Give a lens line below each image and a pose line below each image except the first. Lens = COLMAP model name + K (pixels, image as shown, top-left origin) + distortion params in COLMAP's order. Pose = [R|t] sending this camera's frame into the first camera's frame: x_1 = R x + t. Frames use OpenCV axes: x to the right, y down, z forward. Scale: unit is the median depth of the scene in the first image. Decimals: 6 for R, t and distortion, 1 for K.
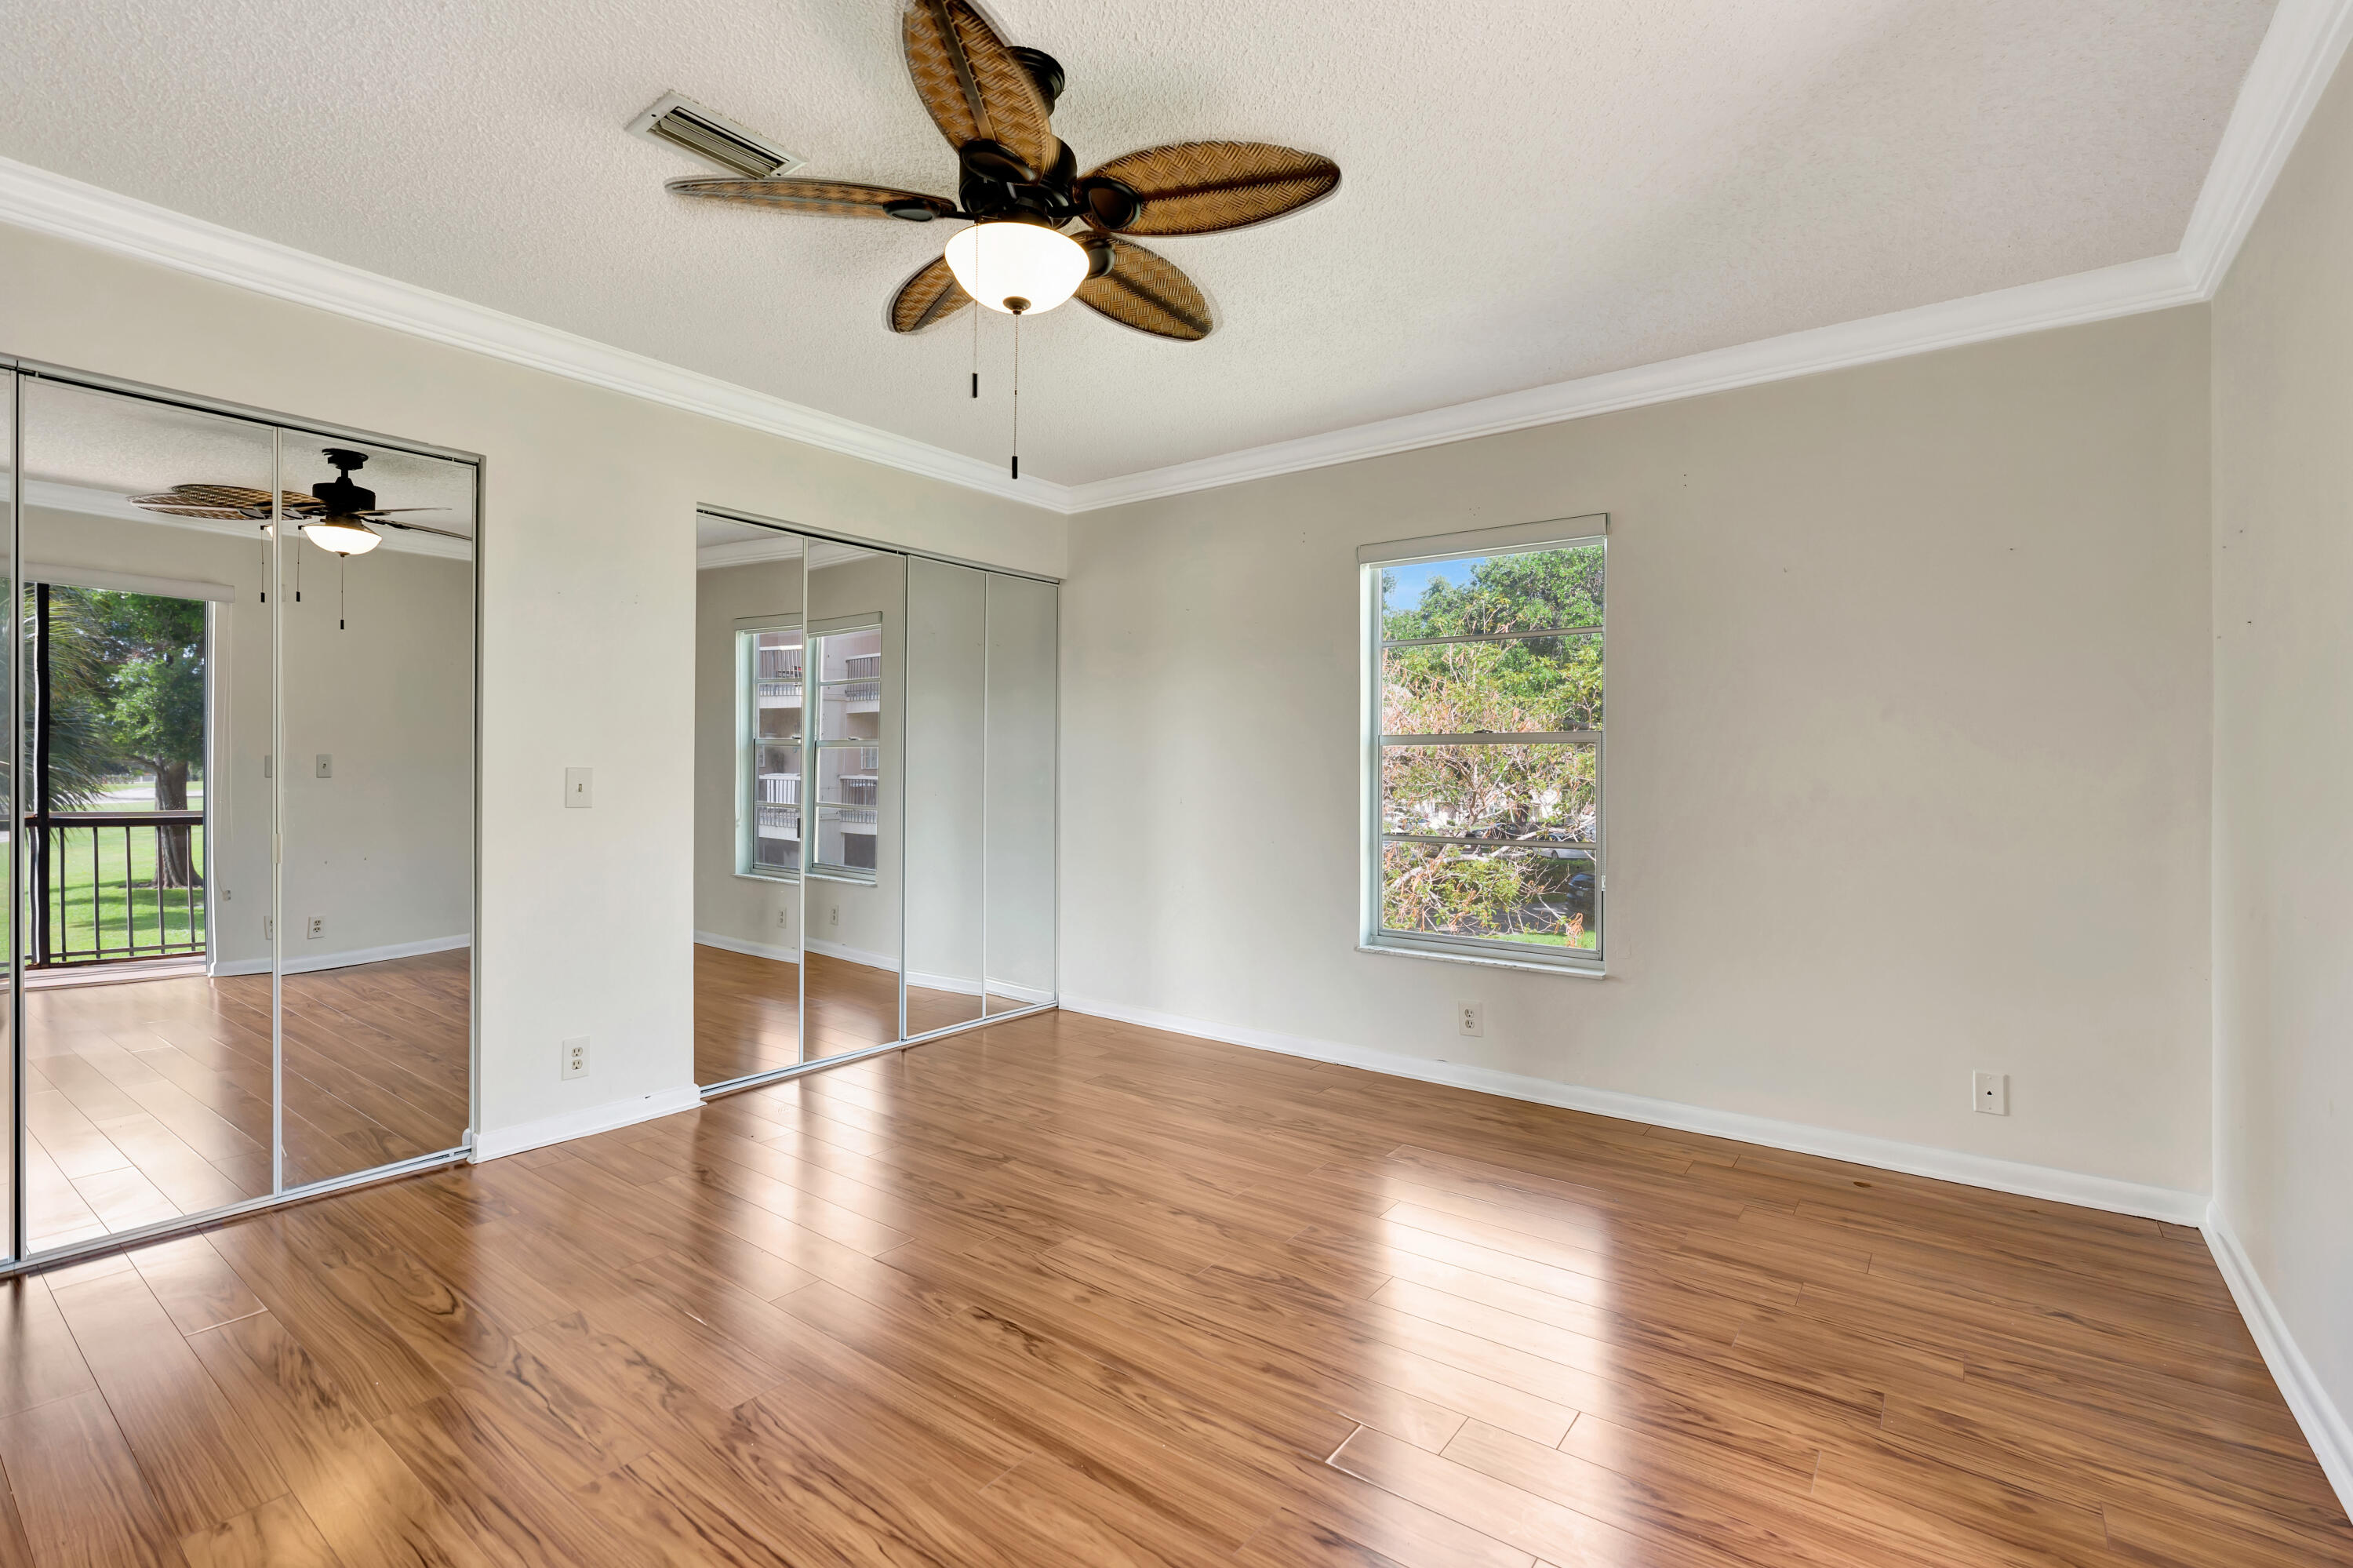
lens RADIAL K [[1058.0, 0, 1164.8], [0, 1058.0, 772.9], [0, 0, 1]] dist [-0.004337, 0.001095]
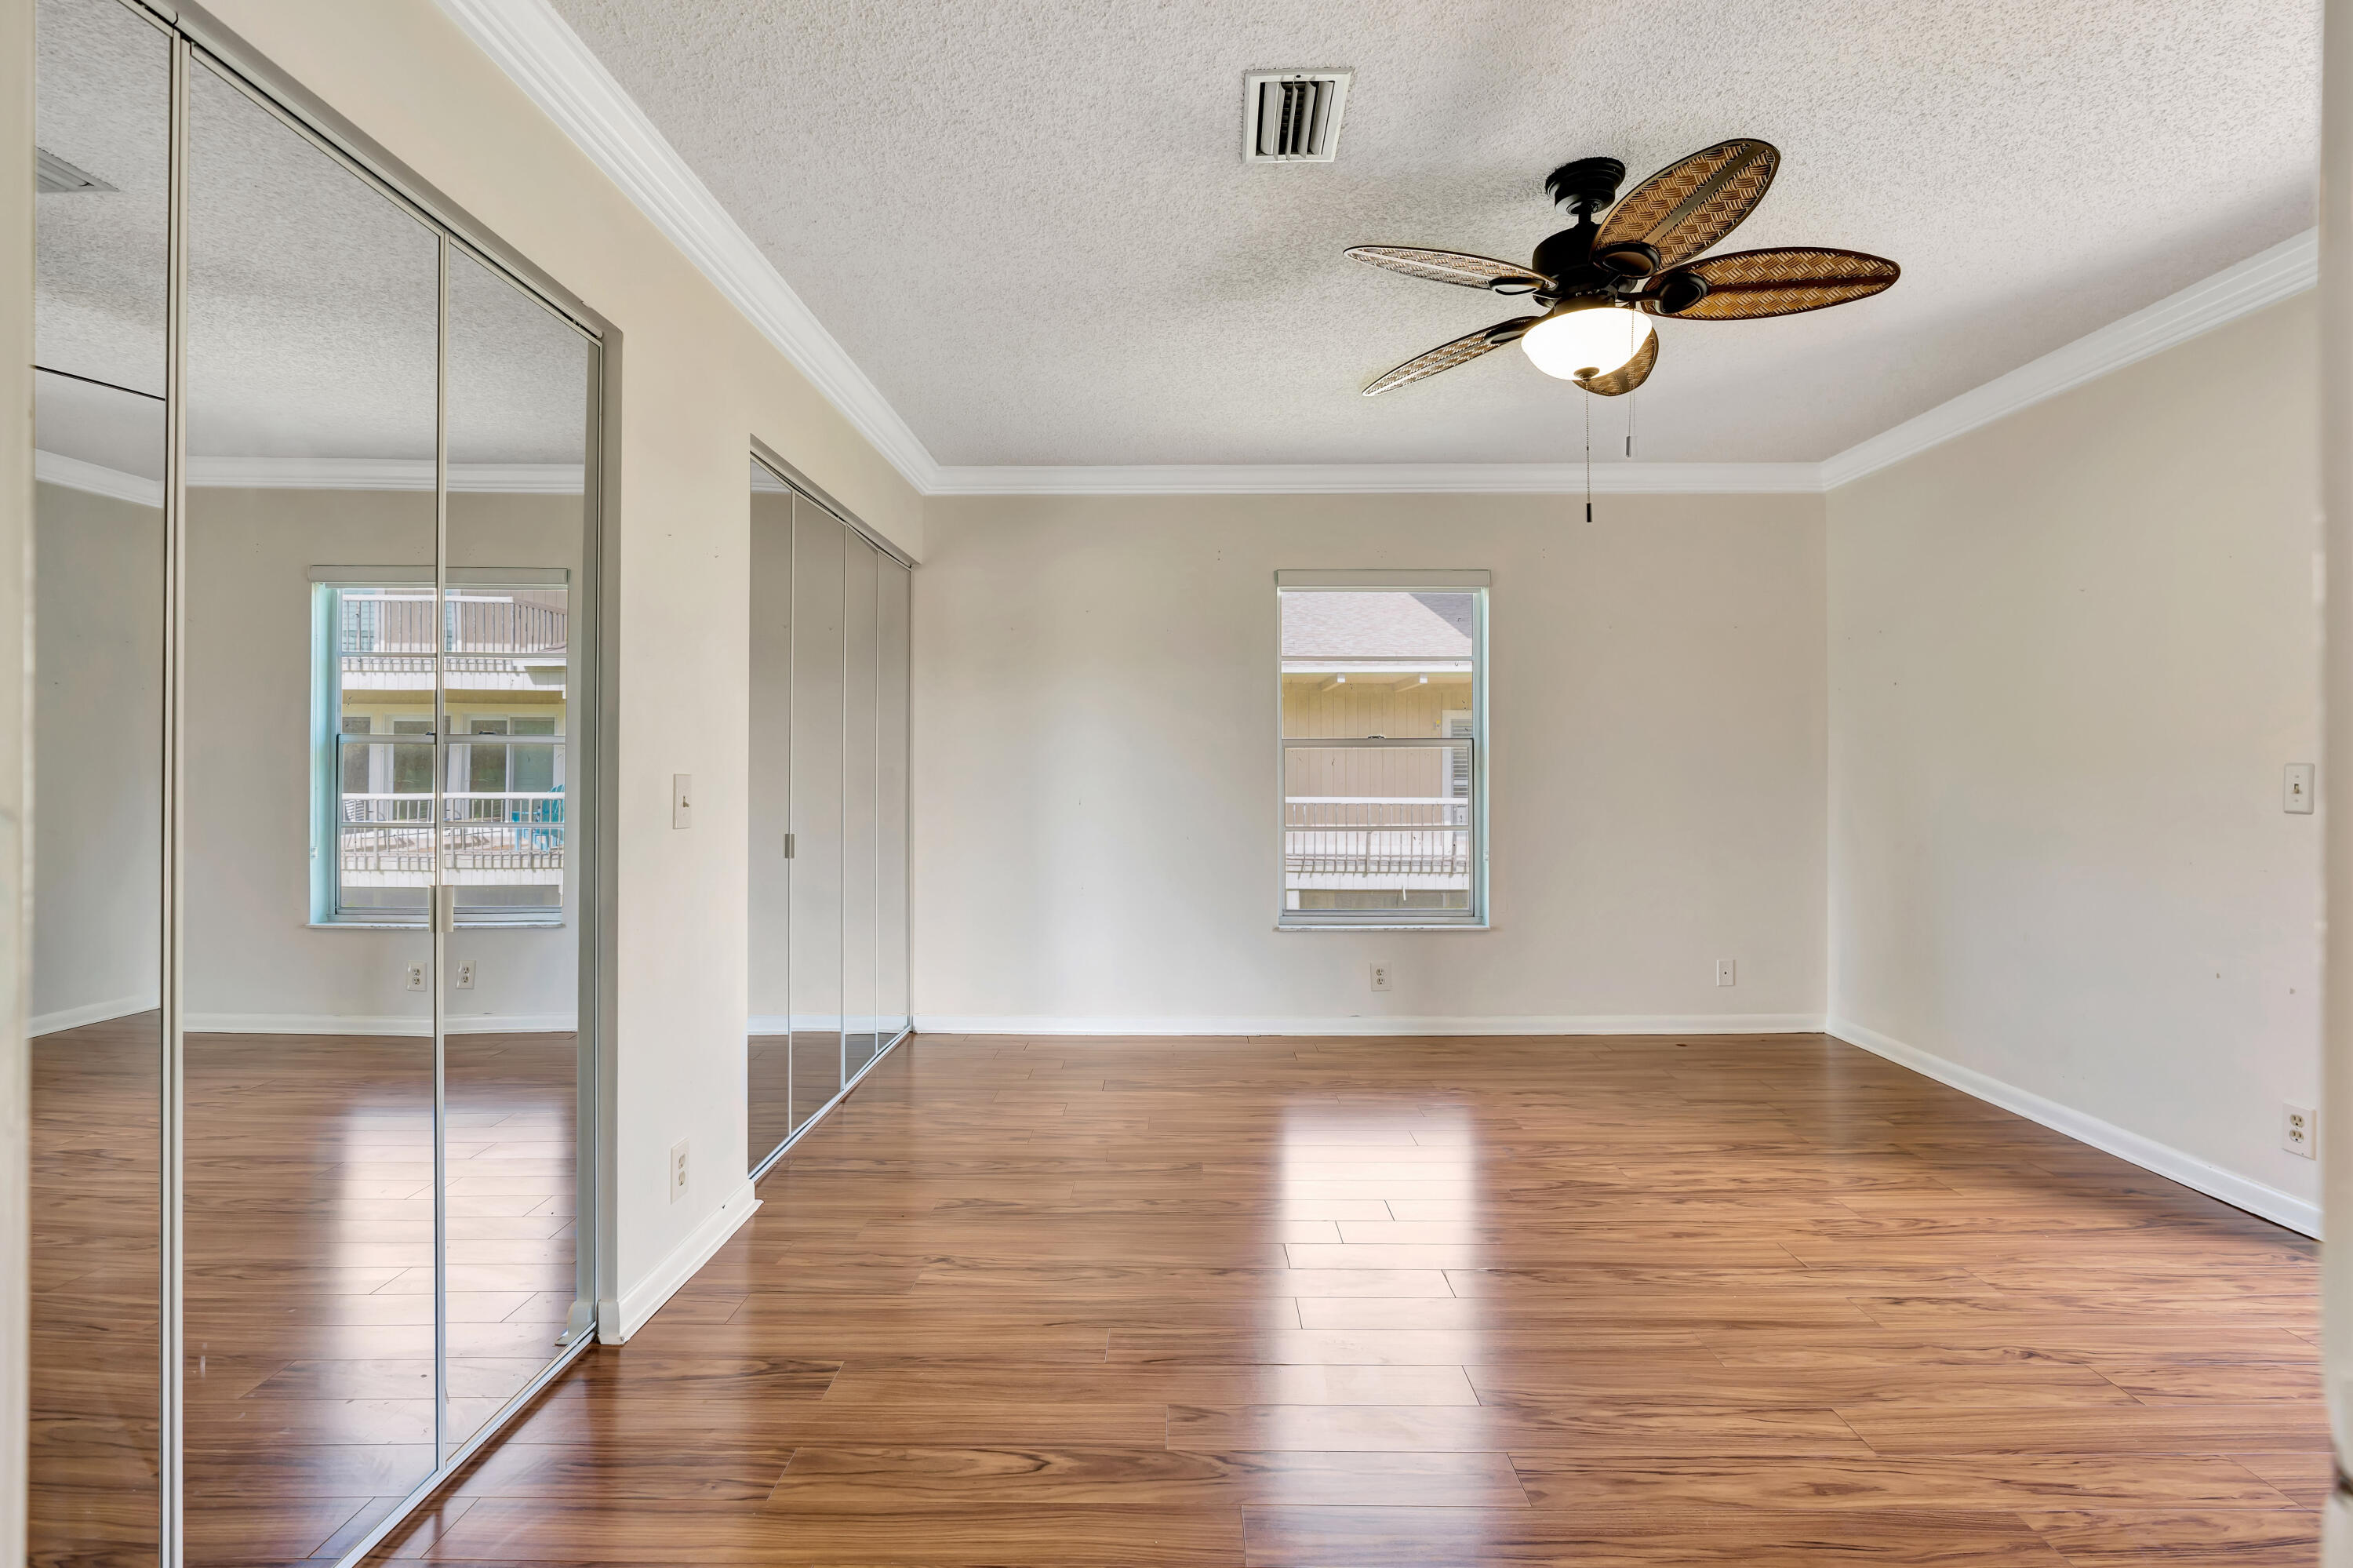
lens RADIAL K [[1058.0, 0, 1175.2], [0, 1058.0, 778.1], [0, 0, 1]] dist [-0.004337, 0.001095]
pose [[0.799773, -0.012022, 0.600182, -0.719990], [0.006558, 0.999915, 0.011290, -0.009344], [-0.600267, -0.005093, 0.799784, 0.207622]]
